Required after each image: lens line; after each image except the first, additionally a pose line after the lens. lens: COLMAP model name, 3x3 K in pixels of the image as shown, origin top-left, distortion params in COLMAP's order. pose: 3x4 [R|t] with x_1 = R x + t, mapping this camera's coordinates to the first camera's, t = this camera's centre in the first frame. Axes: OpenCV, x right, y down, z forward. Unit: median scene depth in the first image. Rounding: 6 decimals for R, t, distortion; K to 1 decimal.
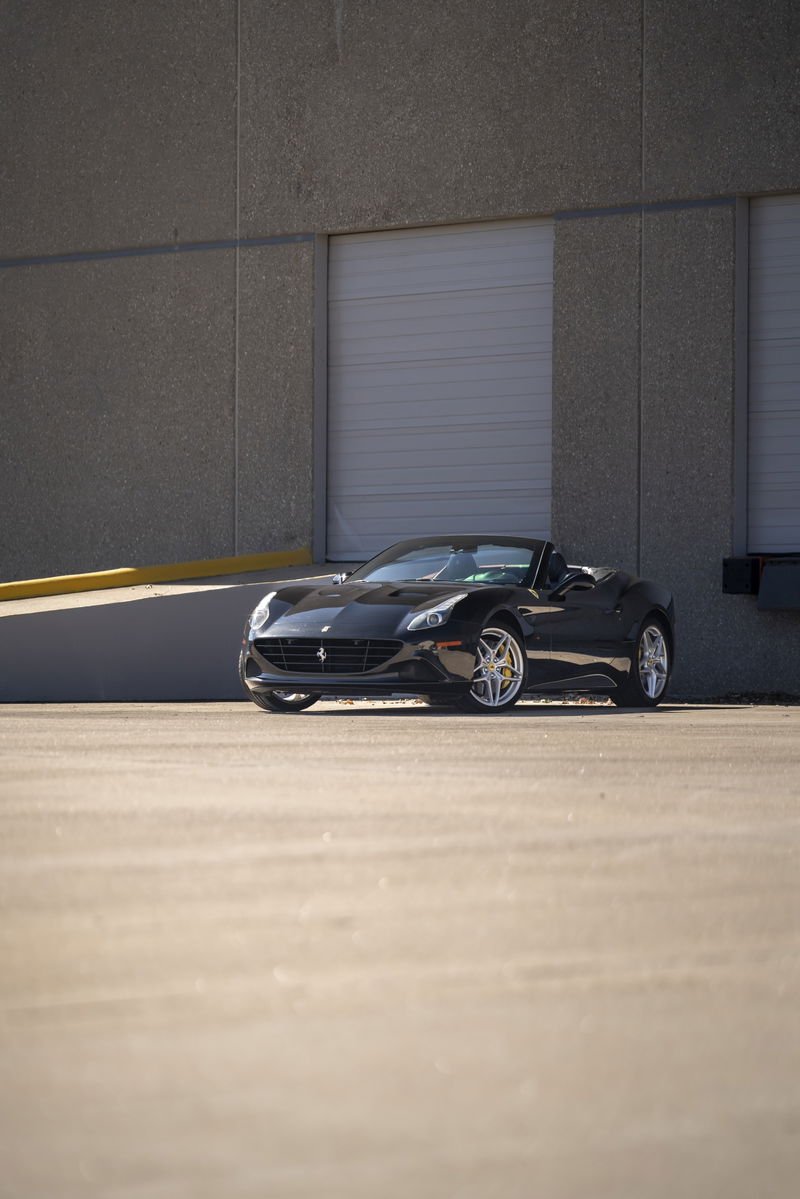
lens RADIAL K [[4408.5, 0, 412.2], [0, 4408.5, 596.7], [0, 0, 1]] dist [0.240409, 0.000000]
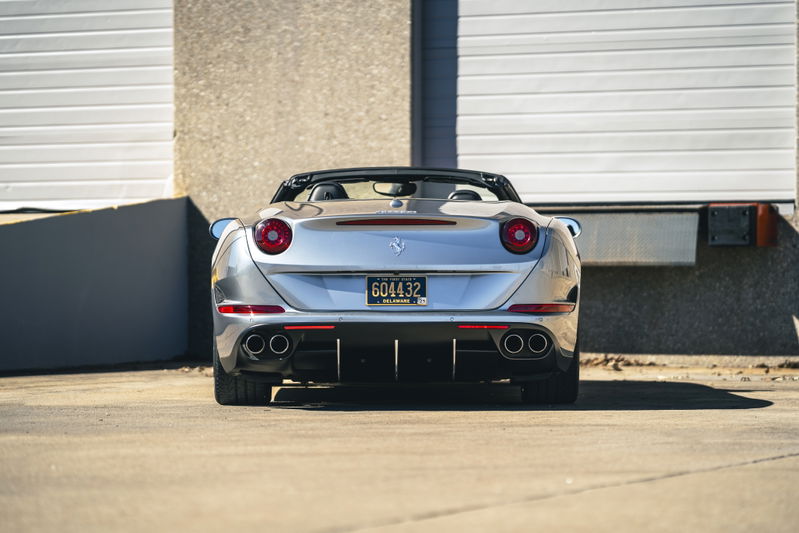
lens RADIAL K [[2937.8, 0, 399.7], [0, 2937.8, 265.6], [0, 0, 1]] dist [0.240409, 0.000000]
pose [[0.936089, -0.002323, 0.351756, -0.137391], [0.001587, 0.999996, 0.002381, 0.001474], [-0.351760, -0.001670, 0.936089, 0.419296]]
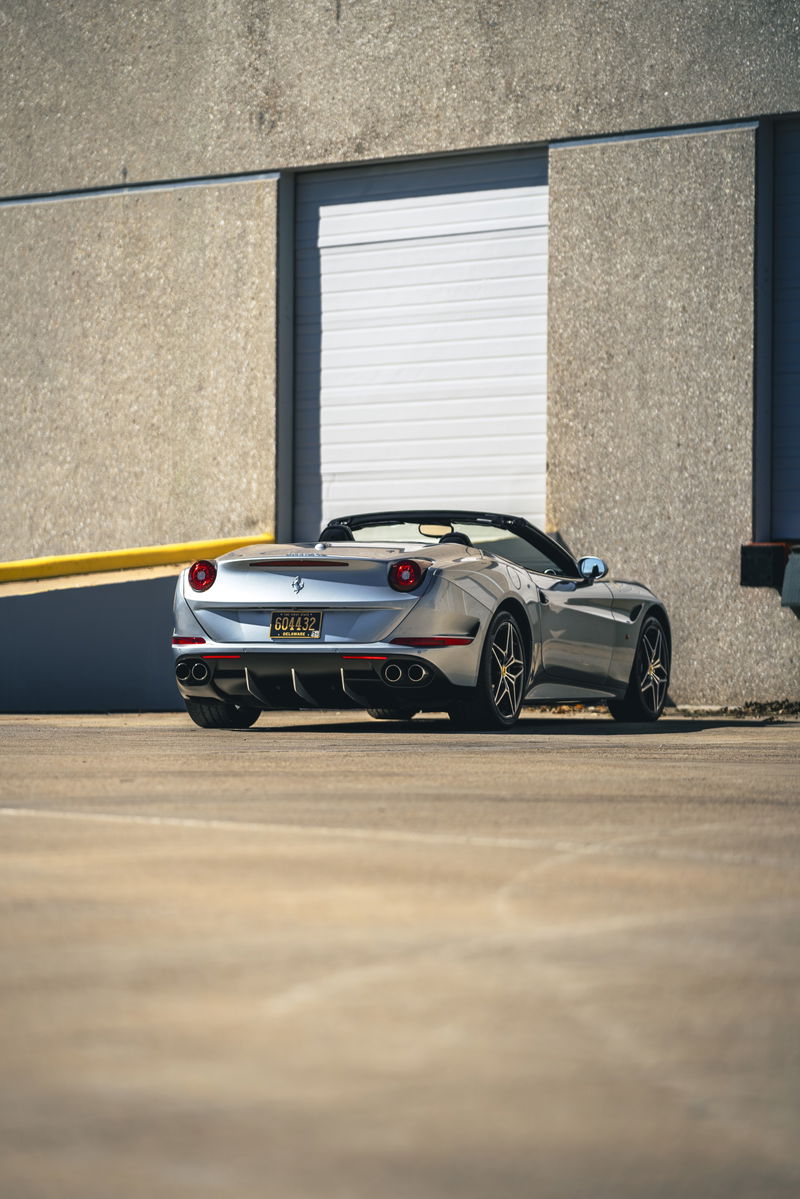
lens RADIAL K [[4408.5, 0, 406.1], [0, 4408.5, 599.8], [0, 0, 1]] dist [0.240409, 0.000000]
pose [[0.999641, 0.001760, -0.026725, 0.027368], [-0.001778, 0.999998, -0.000655, 0.002406], [0.026724, 0.000703, 0.999643, 0.142047]]
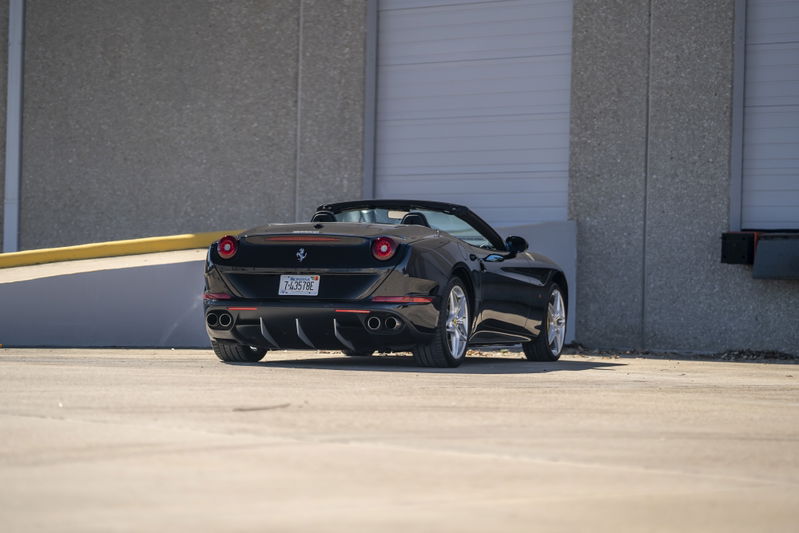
lens RADIAL K [[2937.8, 0, 393.3], [0, 2937.8, 270.5], [0, 0, 1]] dist [0.240409, 0.000000]
pose [[0.999812, 0.019355, -0.000605, -0.013932], [-0.019354, 0.999812, 0.000942, 0.002039], [0.000623, -0.000930, 0.999999, 0.221024]]
